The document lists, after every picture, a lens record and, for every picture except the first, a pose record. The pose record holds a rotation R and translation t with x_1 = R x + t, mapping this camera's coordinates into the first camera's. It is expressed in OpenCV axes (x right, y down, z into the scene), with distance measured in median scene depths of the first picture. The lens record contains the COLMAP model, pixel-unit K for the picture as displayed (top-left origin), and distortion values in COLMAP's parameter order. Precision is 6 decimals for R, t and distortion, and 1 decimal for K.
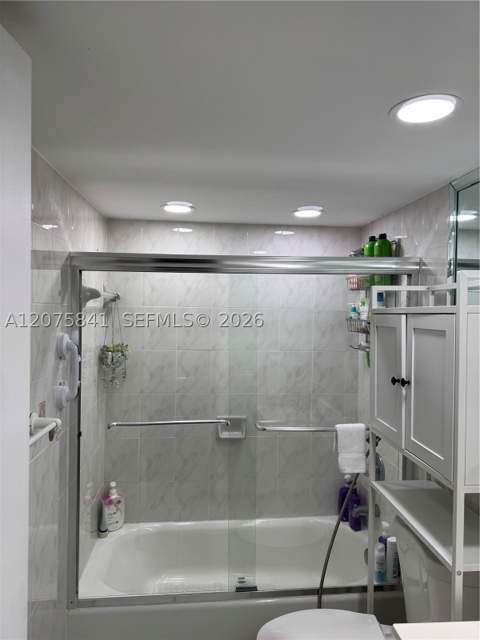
lens RADIAL K [[455.5, 0, 237.0], [0, 455.5, 316.9], [0, 0, 1]] dist [0.042332, -0.054927]
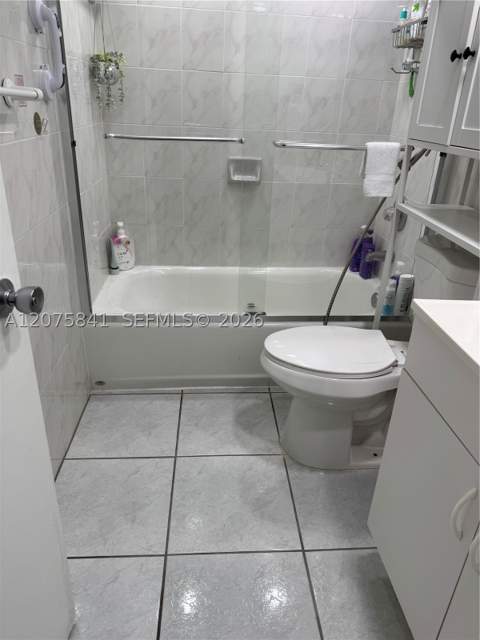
lens RADIAL K [[456.7, 0, 240.7], [0, 456.7, 323.7], [0, 0, 1]] dist [0.059213, -0.077669]
pose [[0.999433, 0.032738, -0.007854, -0.003734], [-0.026468, 0.908211, 0.417674, 0.151199], [0.020807, -0.417229, 0.908563, 0.045253]]
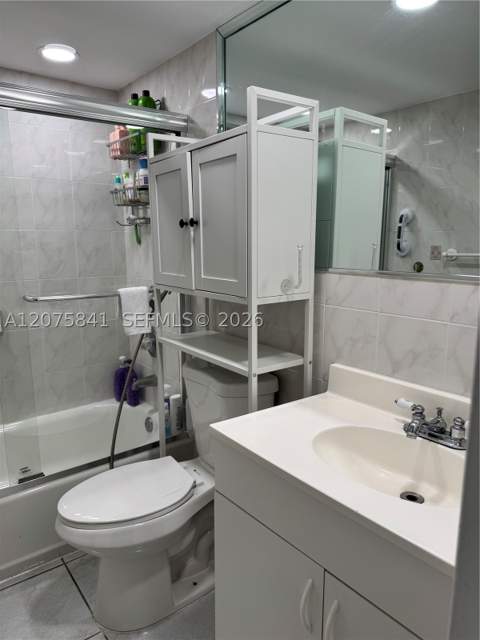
lens RADIAL K [[456.7, 0, 240.7], [0, 456.7, 323.7], [0, 0, 1]] dist [0.059213, -0.077669]
pose [[0.844142, -0.114805, 0.523683, -0.060447], [0.023309, 0.983738, 0.178089, 0.114060], [-0.535612, -0.138126, 0.833091, 0.046464]]
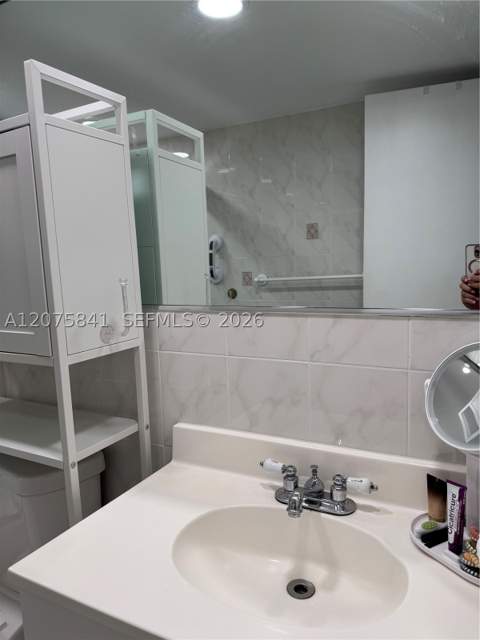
lens RADIAL K [[456.7, 0, 240.7], [0, 456.7, 323.7], [0, 0, 1]] dist [0.059213, -0.077669]
pose [[0.545962, -0.144461, 0.825262, 0.008358], [0.055315, 0.989088, 0.136545, 0.110224], [-0.835982, -0.028899, 0.547995, 0.160356]]
